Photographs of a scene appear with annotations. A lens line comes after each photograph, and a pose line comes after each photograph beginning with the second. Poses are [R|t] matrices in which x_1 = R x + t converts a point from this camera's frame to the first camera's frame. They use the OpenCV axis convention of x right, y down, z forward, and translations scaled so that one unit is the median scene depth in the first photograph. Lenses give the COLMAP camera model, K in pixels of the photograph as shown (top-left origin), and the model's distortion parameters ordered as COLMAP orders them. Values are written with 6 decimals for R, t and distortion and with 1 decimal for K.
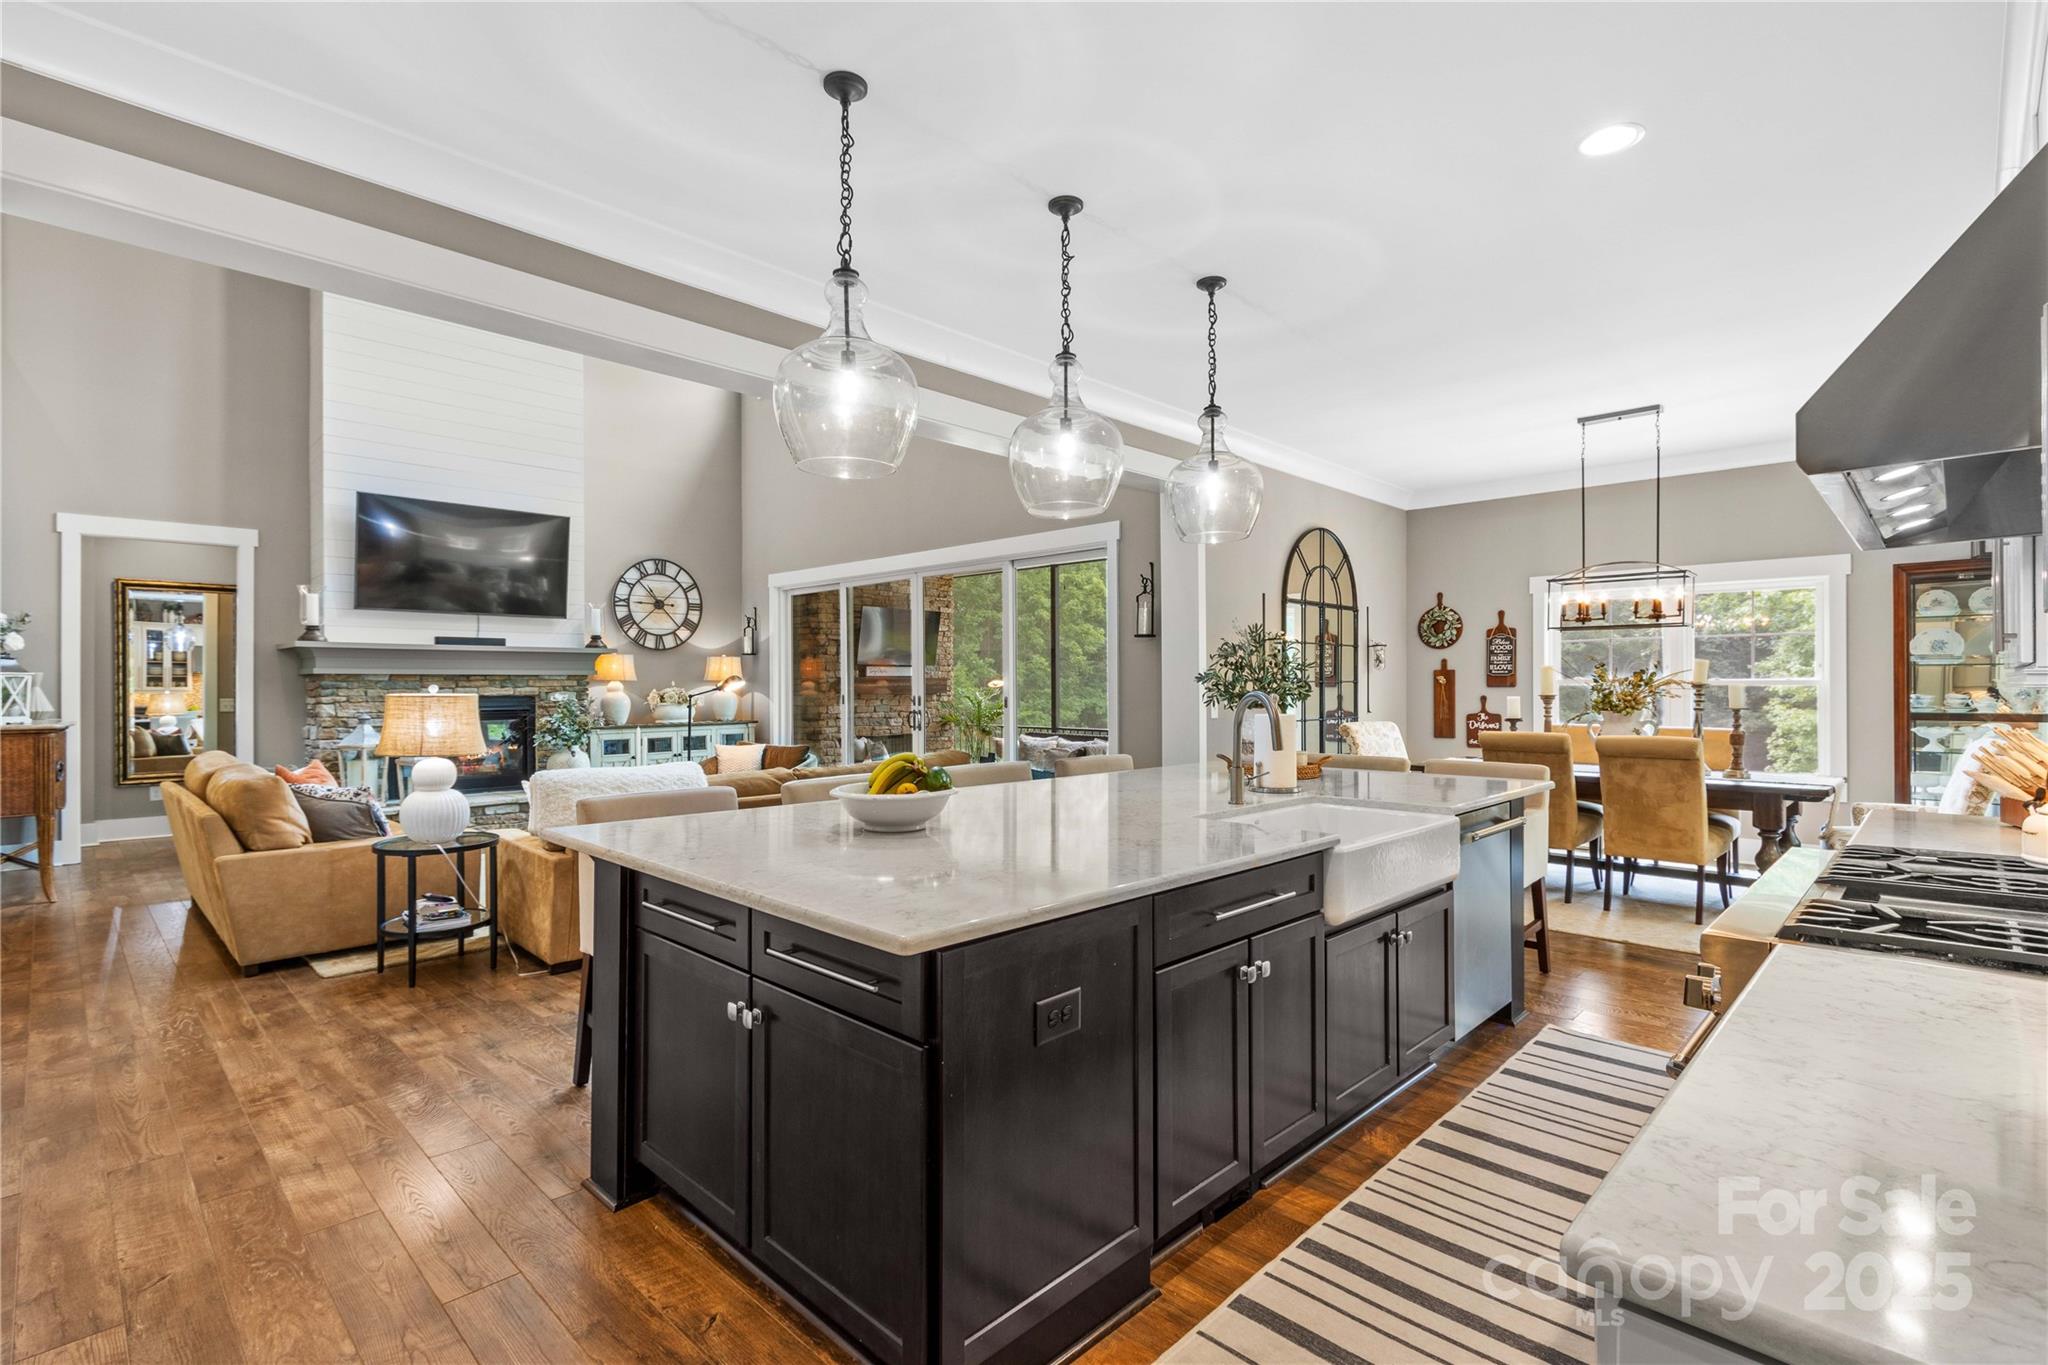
lens RADIAL K [[949.5, 0, 1024.0], [0, 949.5, 682.5], [0, 0, 1]] dist [0.001380, -0.001391]
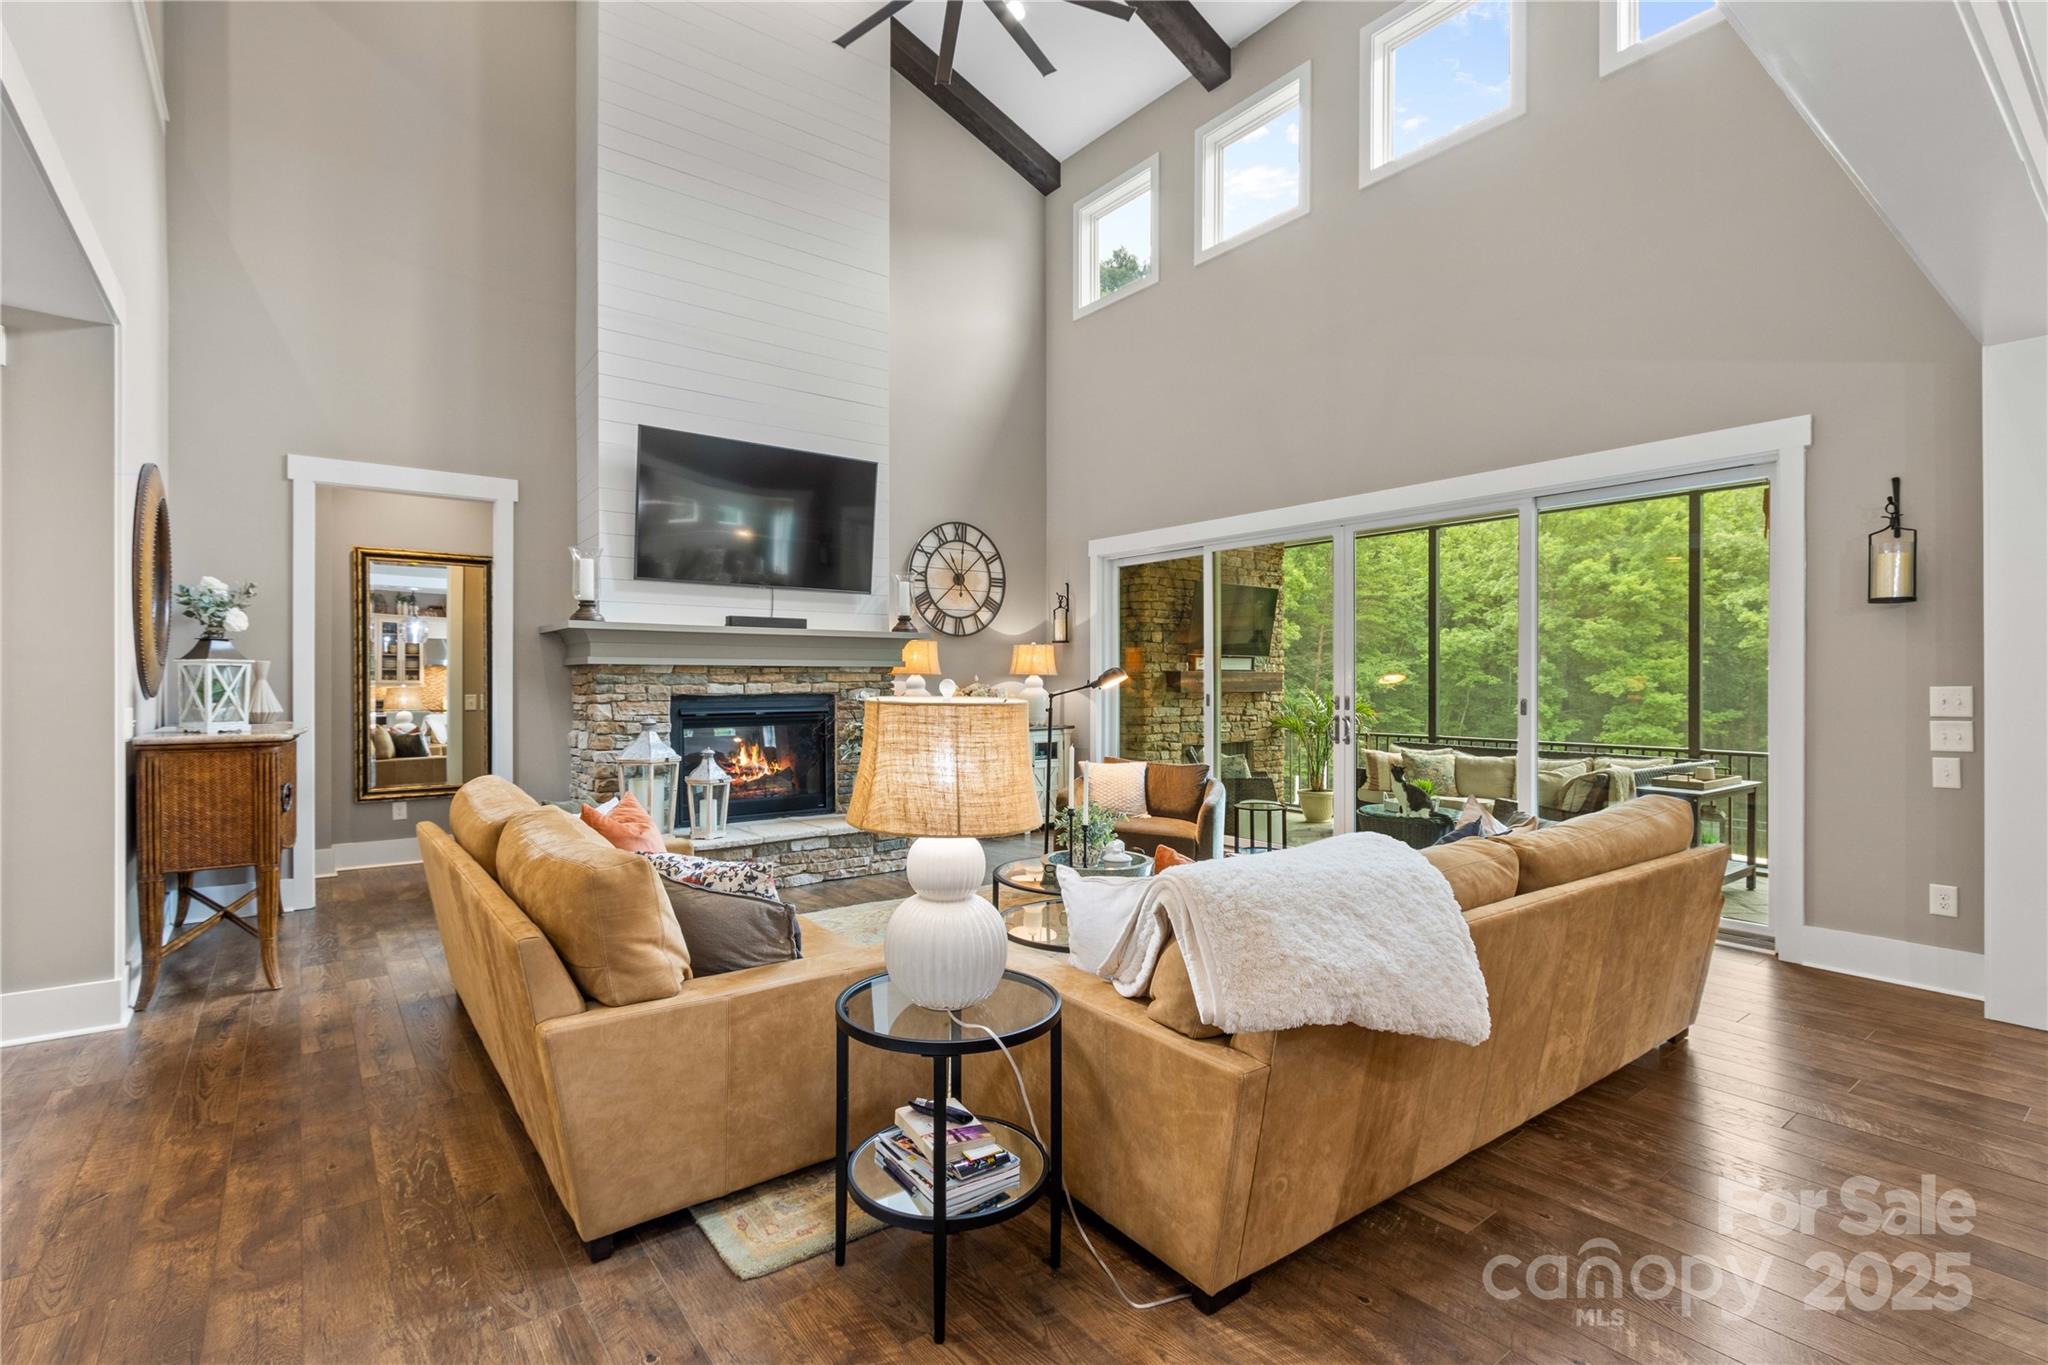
lens RADIAL K [[940.1, 0, 1024.0], [0, 940.1, 682.5], [0, 0, 1]] dist [0.001115, 0.000329]
pose [[0.989724, 0.003476, -0.142947, -0.274568], [-0.002872, 0.999986, 0.004429, 0.001317], [0.142961, -0.003973, 0.989720, 0.284435]]
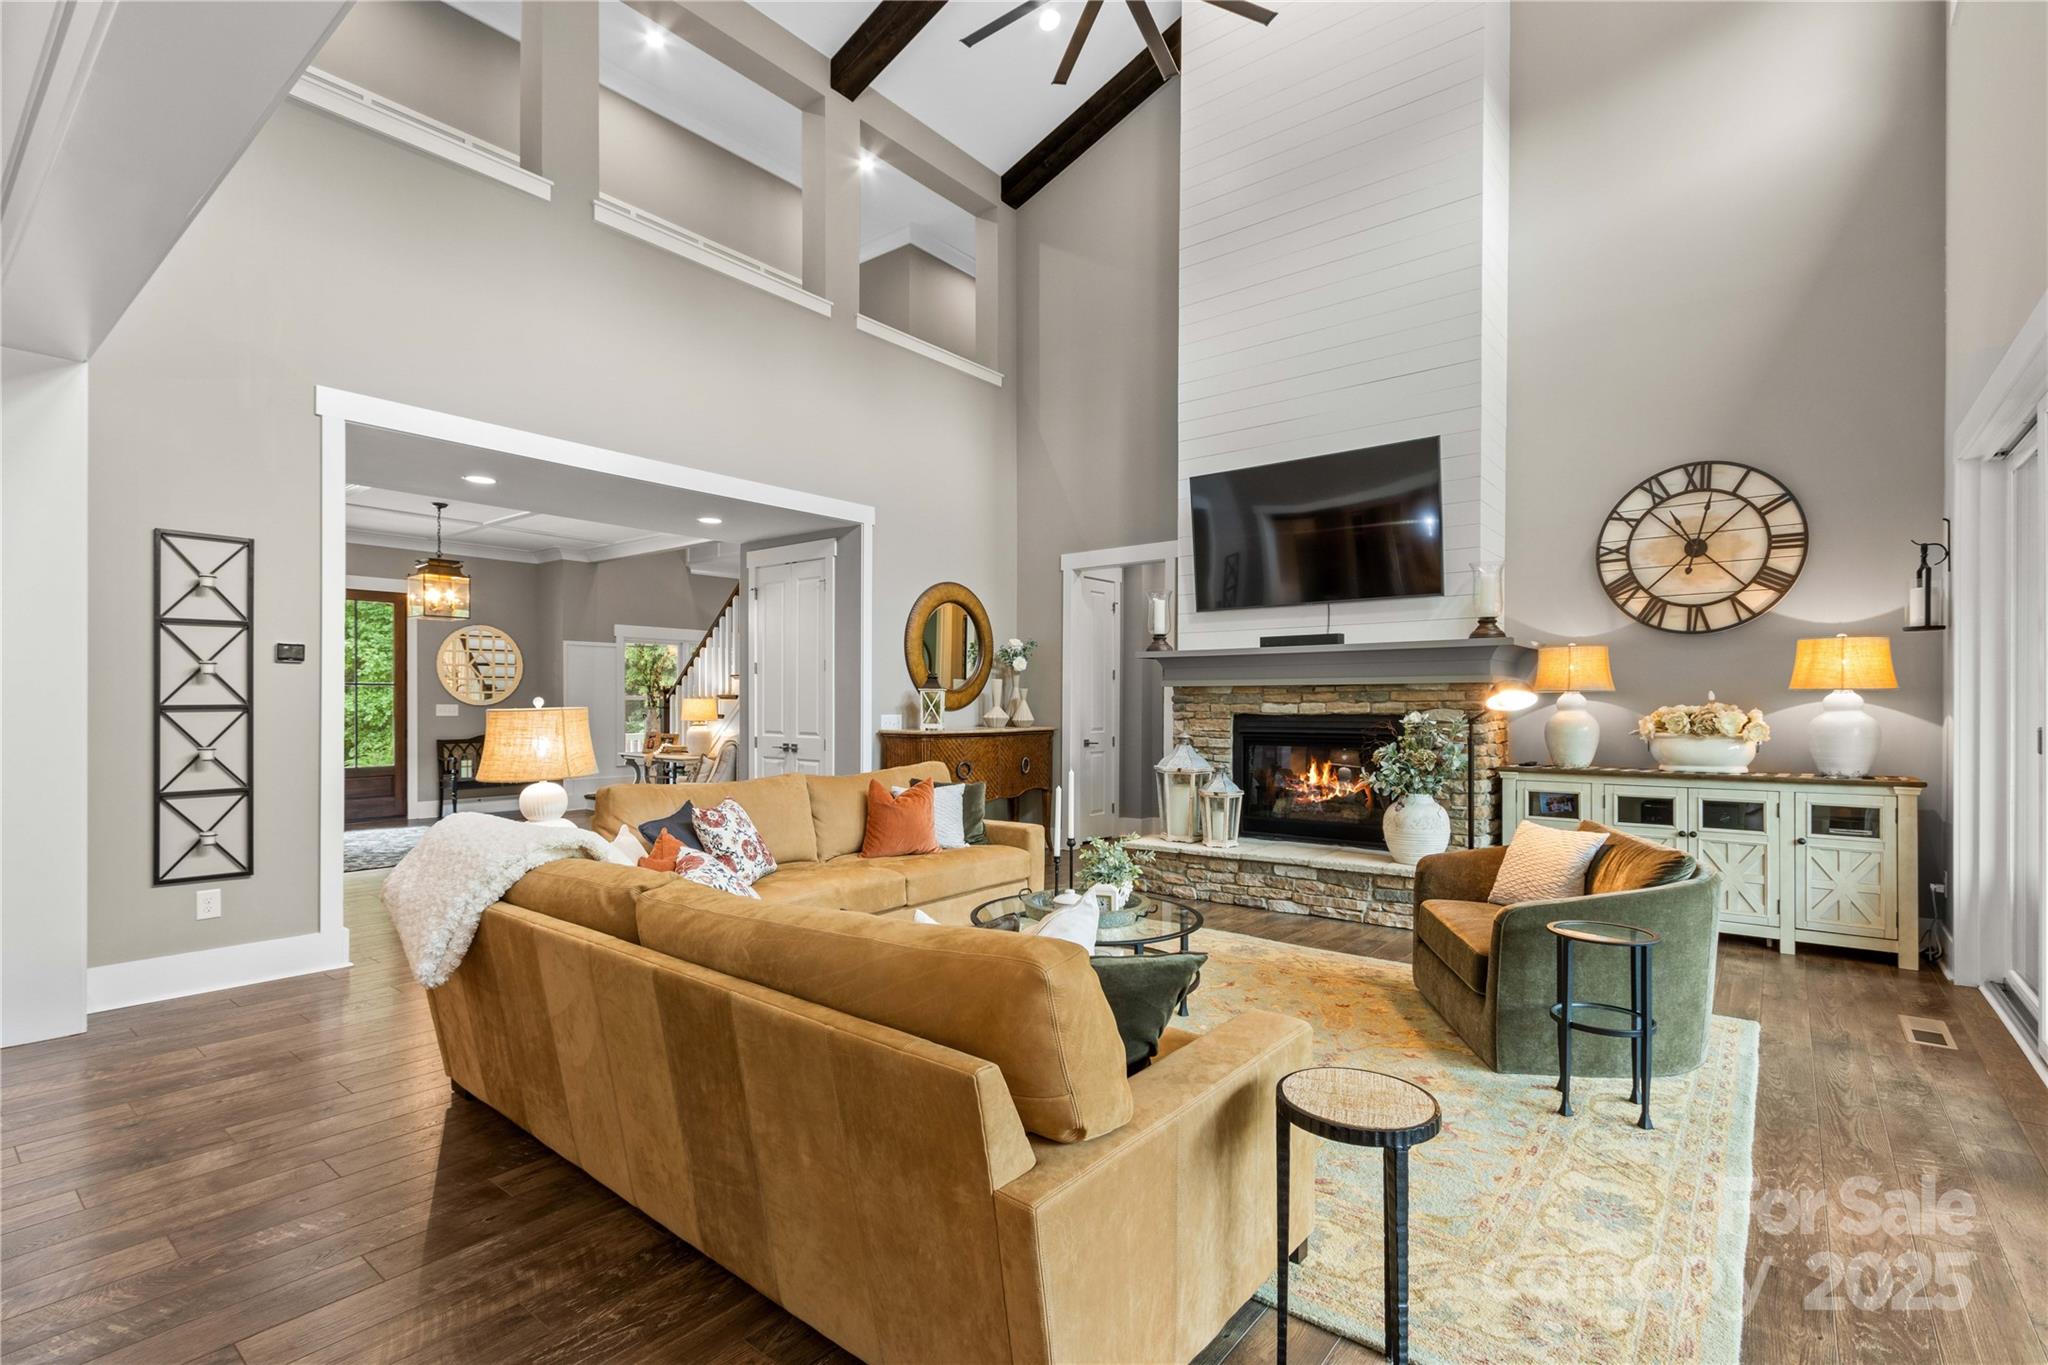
lens RADIAL K [[949.8, 0, 1009.0], [0, 949.8, 704.7], [0, 0, 1]] dist [0.003693, 0.000139]
pose [[0.086915, 0.005818, -0.996199, 0.146687], [0.002095, 0.999980, 0.006022, 0.002397], [0.996213, -0.002610, 0.086901, 0.720888]]
